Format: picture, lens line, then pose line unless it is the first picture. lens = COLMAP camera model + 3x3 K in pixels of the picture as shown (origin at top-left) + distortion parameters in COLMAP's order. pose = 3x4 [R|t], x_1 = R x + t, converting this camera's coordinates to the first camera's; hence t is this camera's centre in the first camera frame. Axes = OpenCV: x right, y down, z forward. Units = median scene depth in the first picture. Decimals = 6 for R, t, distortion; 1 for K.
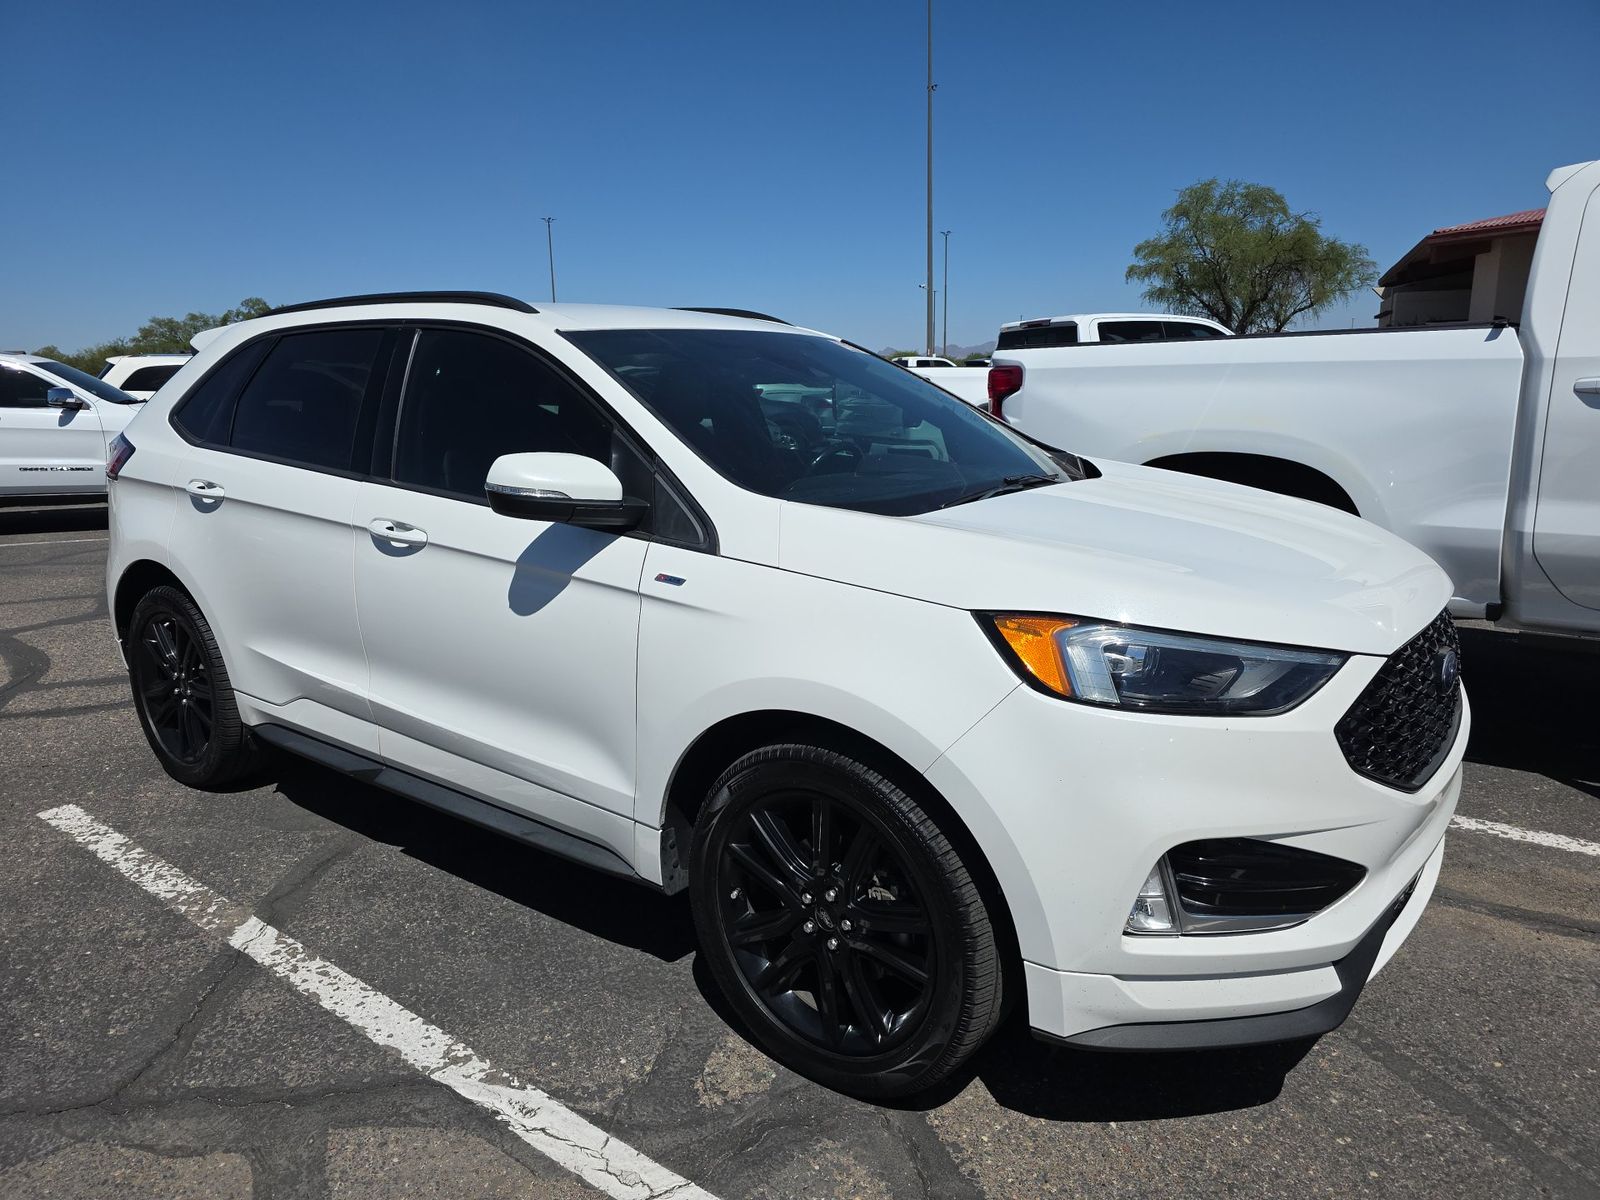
lens RADIAL K [[1099.8, 0, 805.5], [0, 1099.8, 601.9], [0, 0, 1]] dist [0.032806, -0.017516]
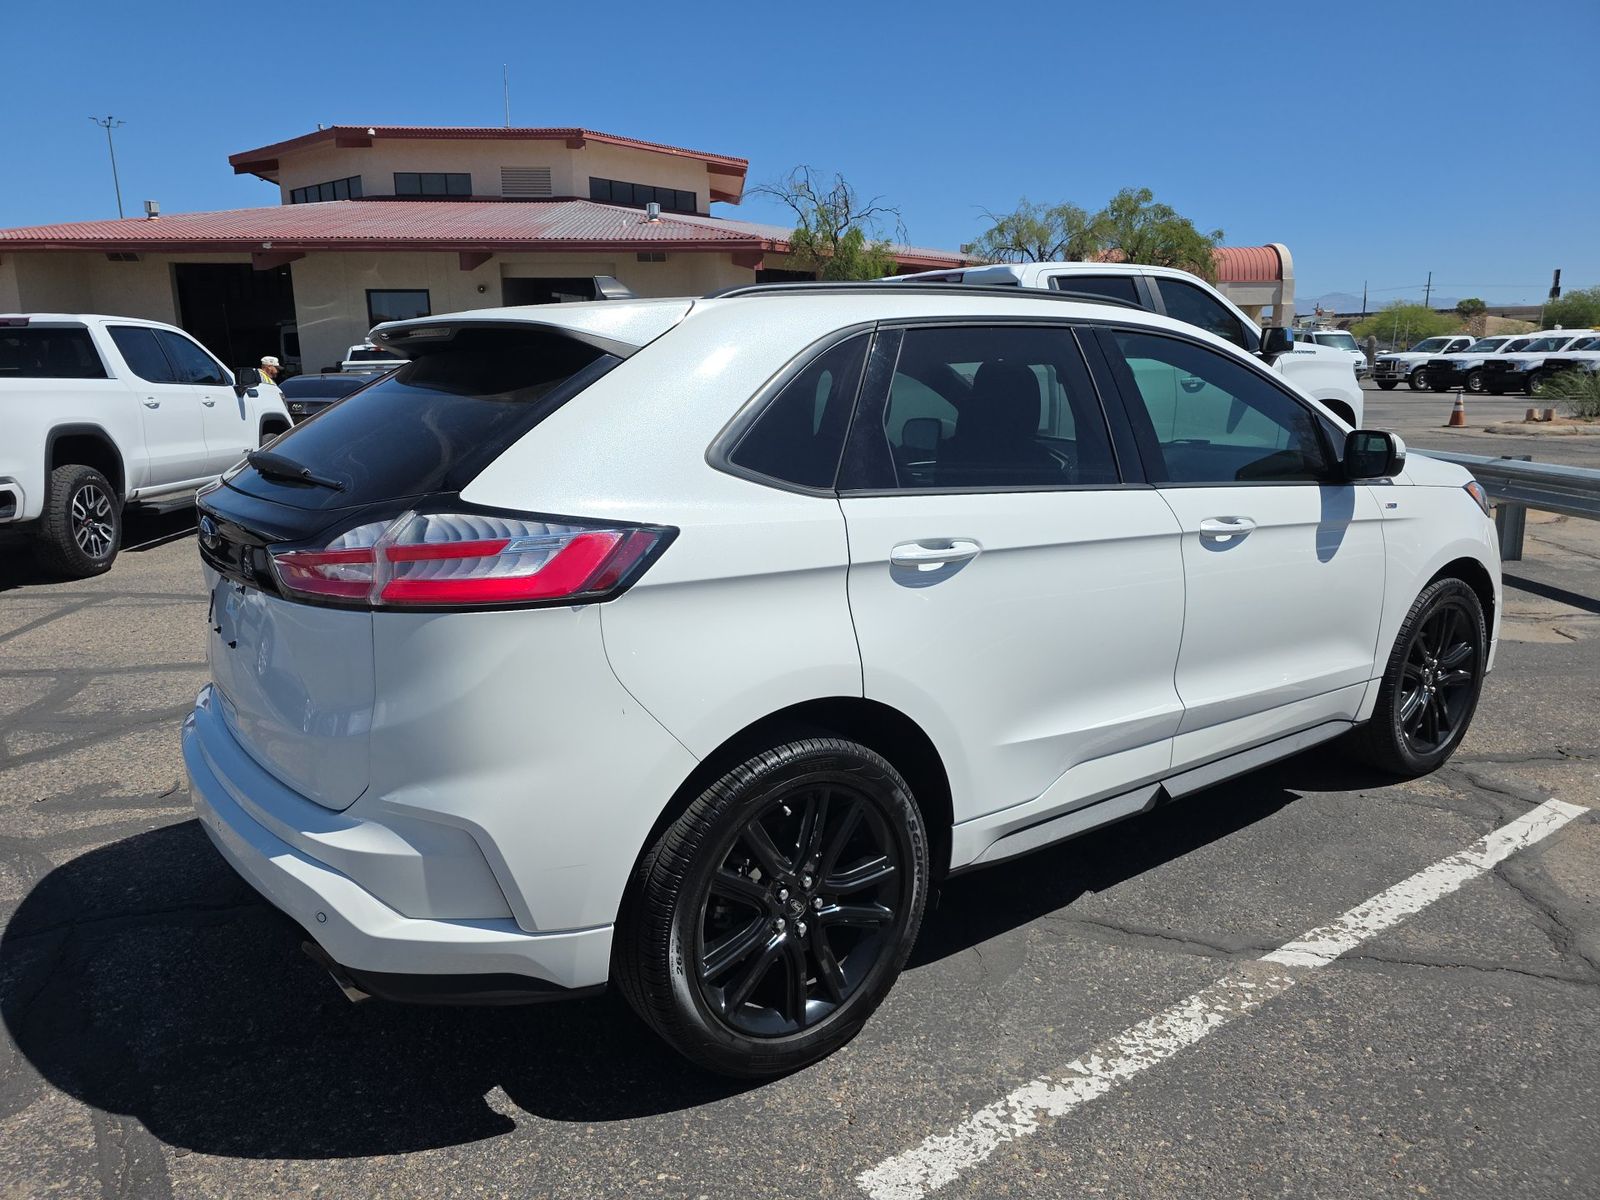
lens RADIAL K [[1099.8, 0, 797.6], [0, 1099.8, 599.0], [0, 0, 1]] dist [0.032806, -0.017516]
pose [[0.264654, -0.195057, 0.944410, -1.379446], [0.196590, 0.969677, 0.145185, -0.211976], [-0.944092, 0.147238, 0.294976, 1.022765]]
